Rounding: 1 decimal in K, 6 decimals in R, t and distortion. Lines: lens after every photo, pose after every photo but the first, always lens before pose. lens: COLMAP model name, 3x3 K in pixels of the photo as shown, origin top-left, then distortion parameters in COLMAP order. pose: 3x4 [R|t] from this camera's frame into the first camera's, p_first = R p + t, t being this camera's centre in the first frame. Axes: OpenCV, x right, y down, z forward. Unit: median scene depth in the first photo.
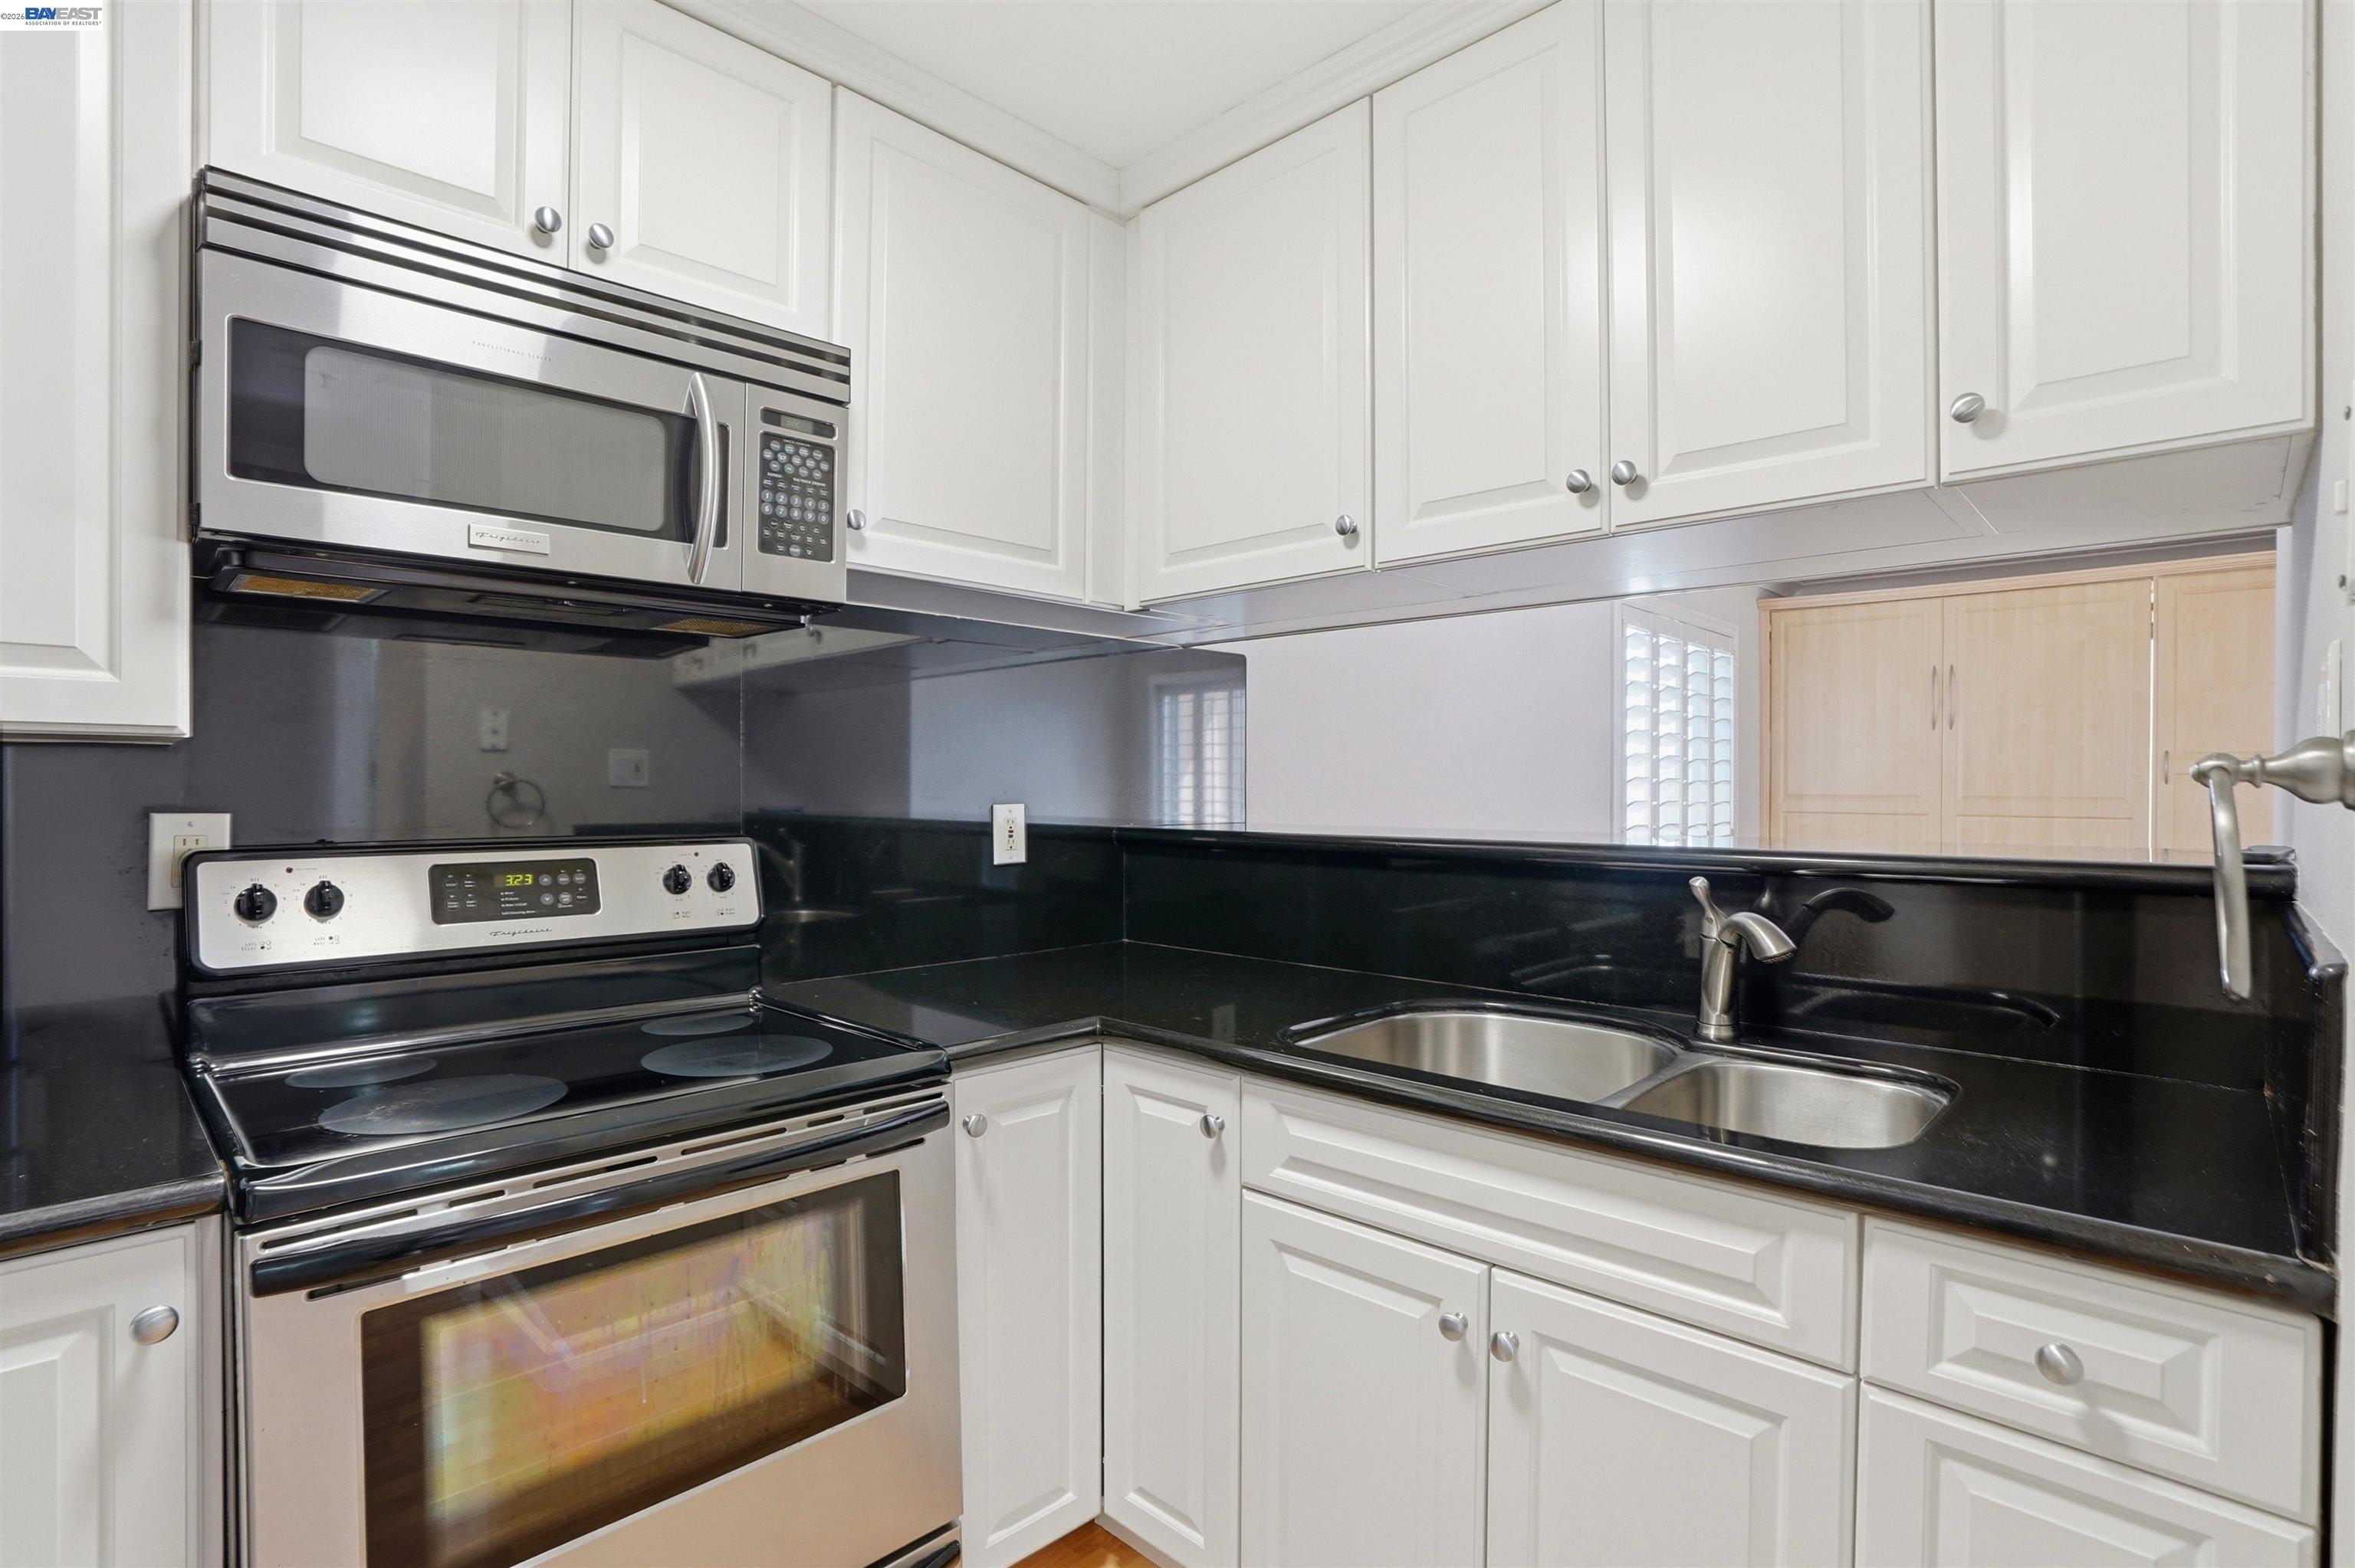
lens RADIAL K [[1121.3, 0, 1178.4], [0, 1121.3, 795.3], [0, 0, 1]] dist [-0.065744, 0.024663]
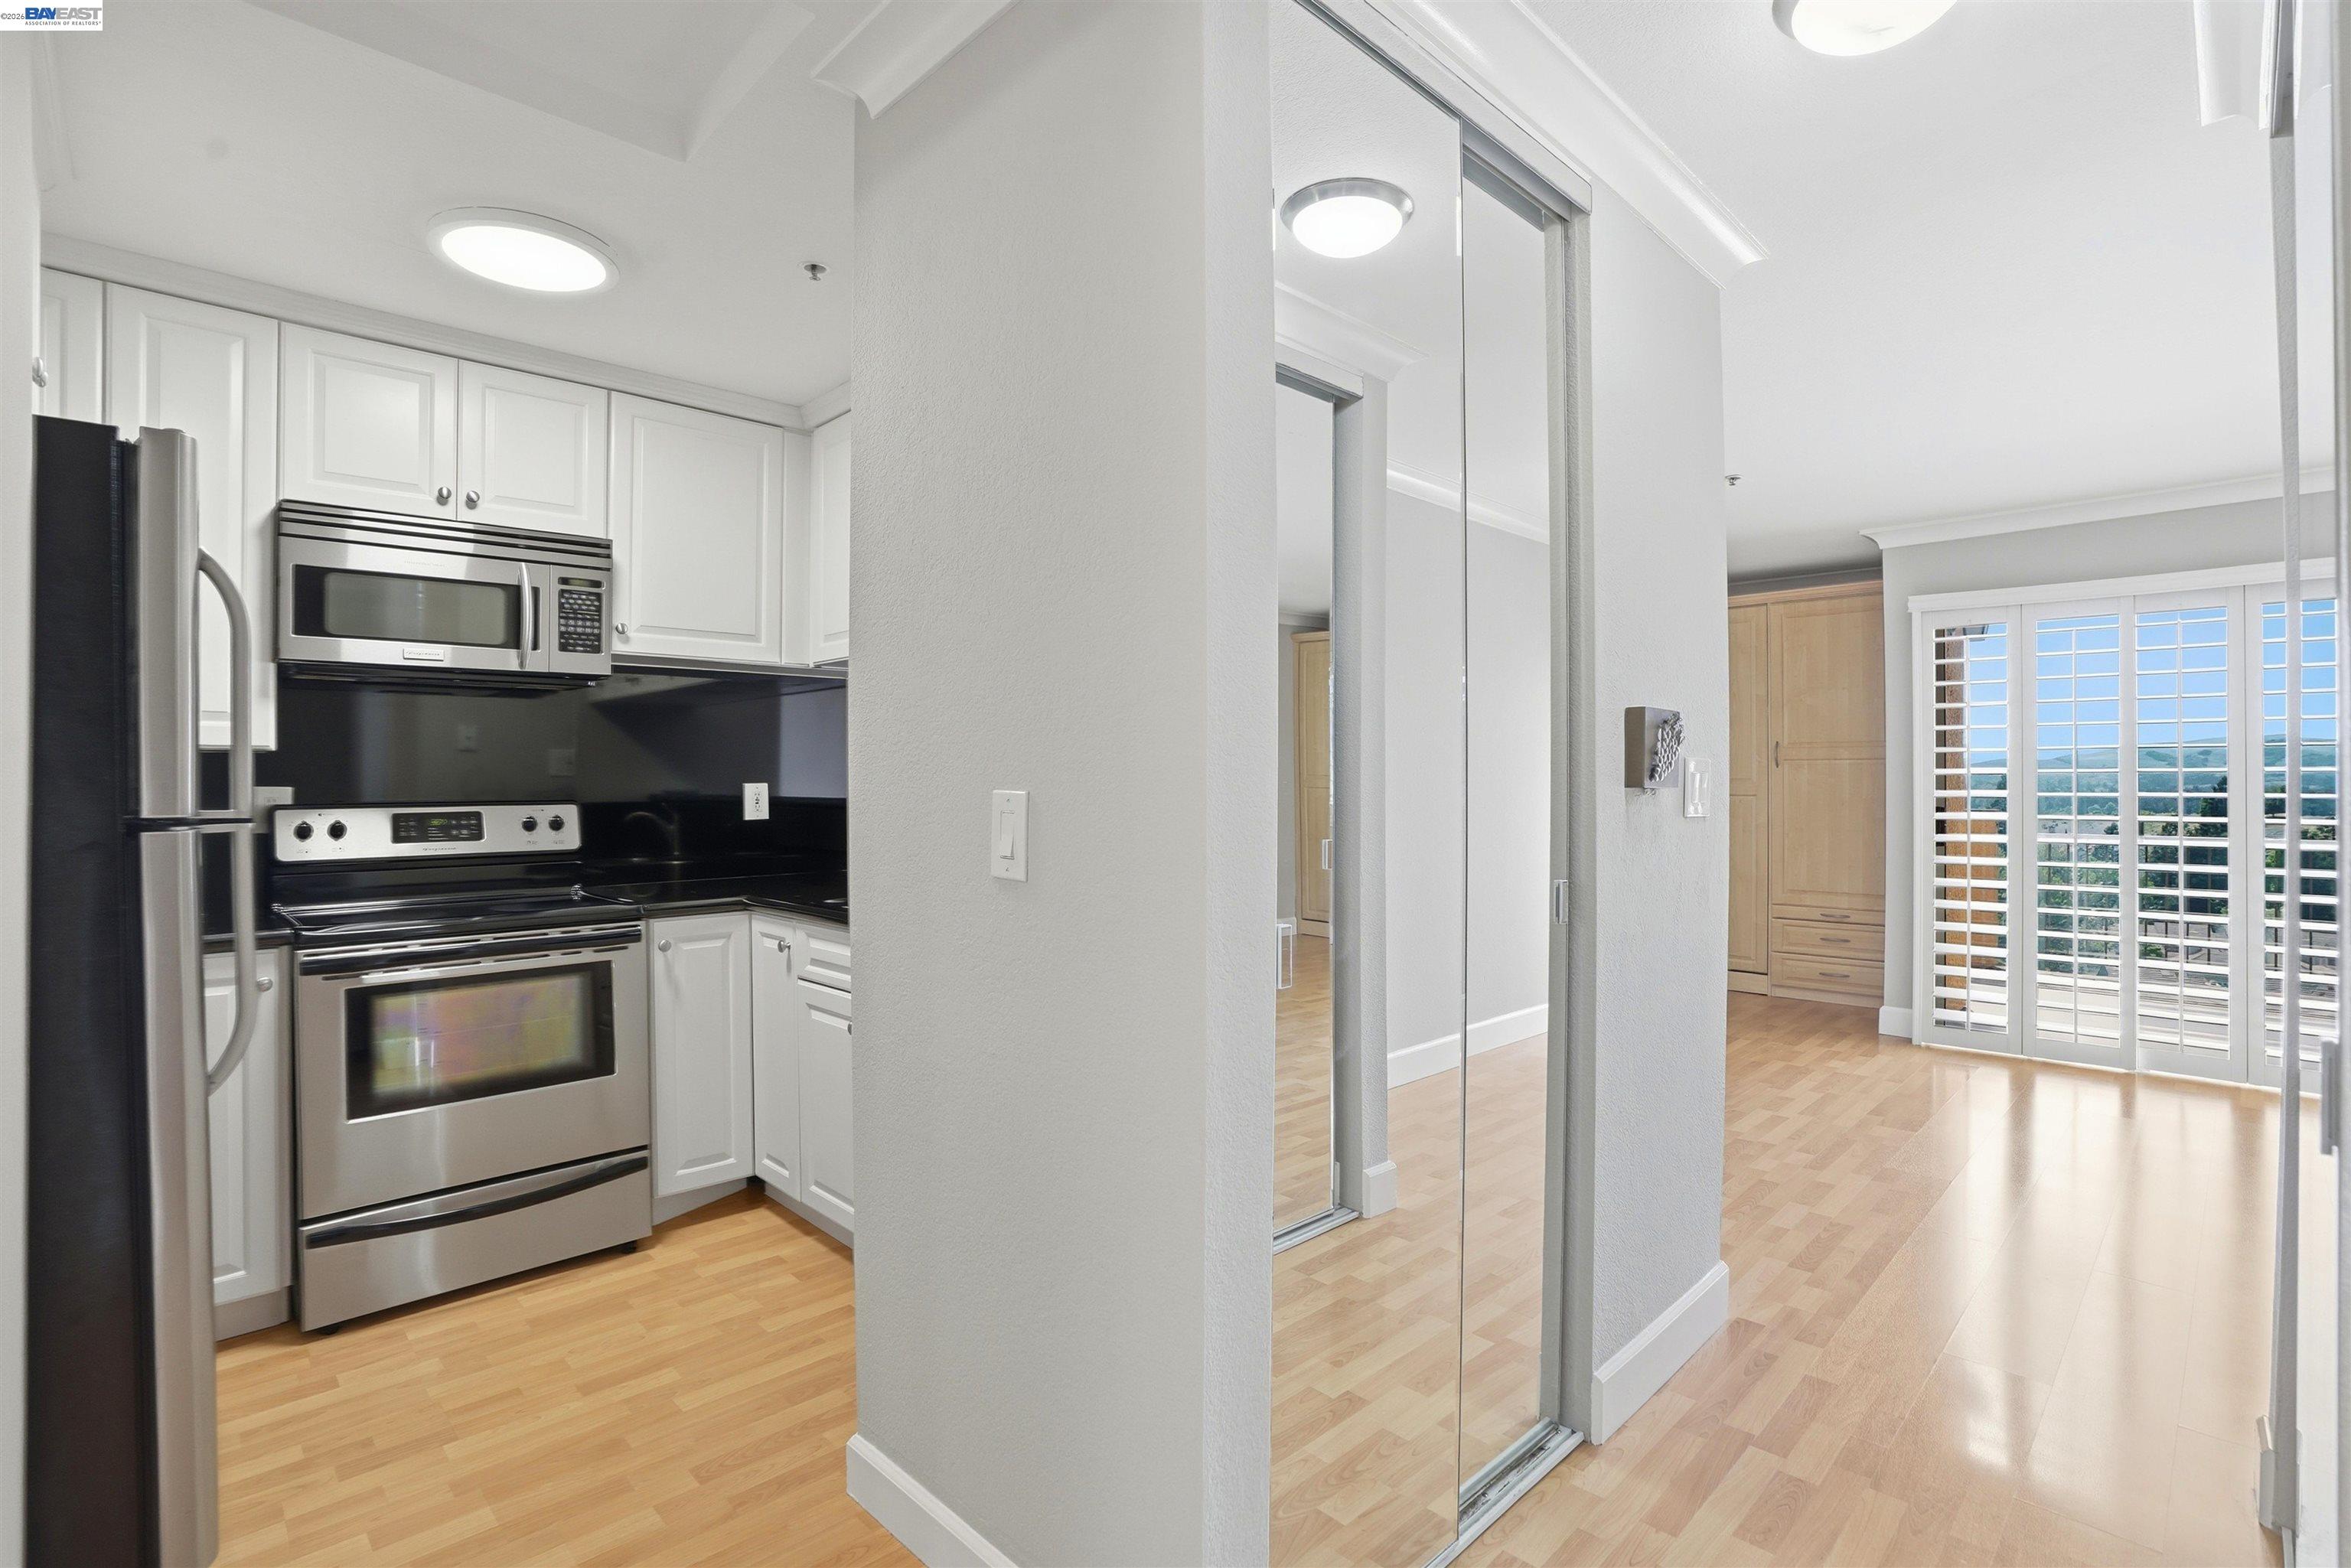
lens RADIAL K [[1107.5, 0, 1174.3], [0, 1107.5, 773.0], [0, 0, 1]] dist [-0.065571, 0.024599]
pose [[0.999749, -0.006142, -0.021557, 0.732532], [0.005857, 0.999895, -0.013252, 0.024774], [0.021636, 0.013123, 0.999680, -0.866864]]
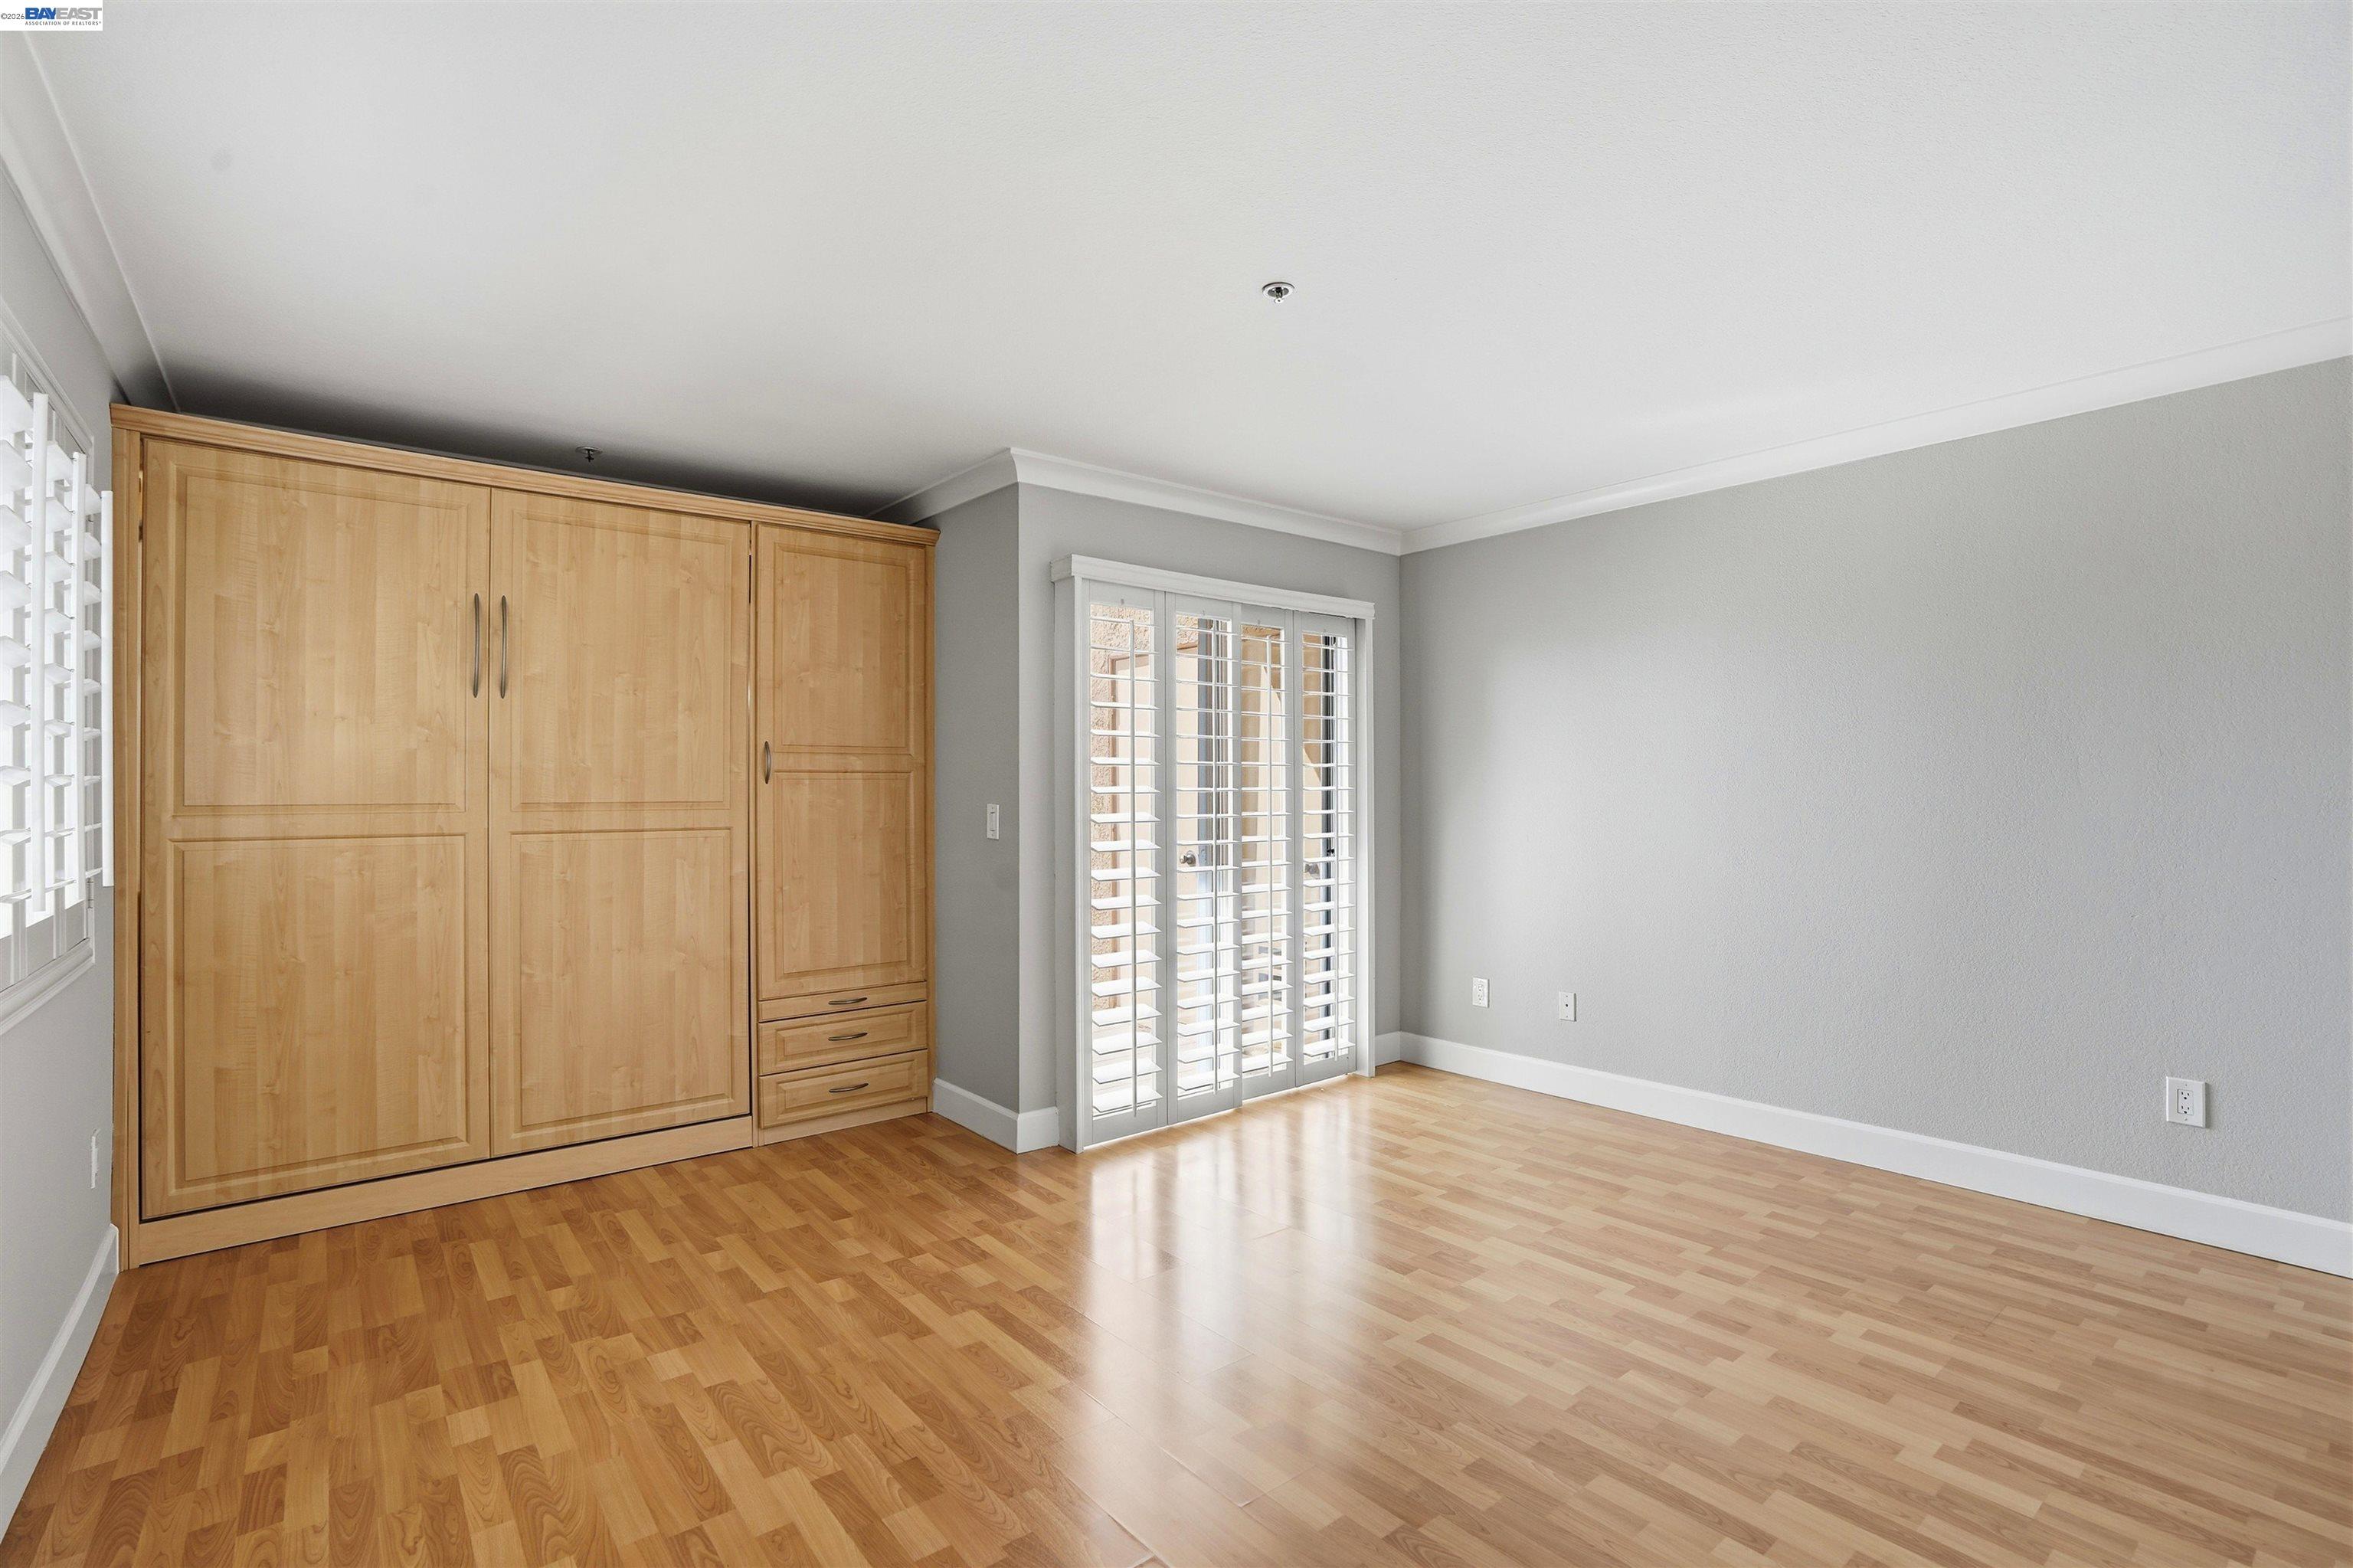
lens RADIAL K [[1090.6, 0, 1181.4], [0, 1090.6, 789.5], [0, 0, 1]] dist [-0.069793, 0.024673]
pose [[0.114661, -0.003852, 0.993397, 0.490266], [0.012711, 0.999916, 0.002411, -0.012582], [-0.993323, 0.012350, 0.114701, 1.850287]]
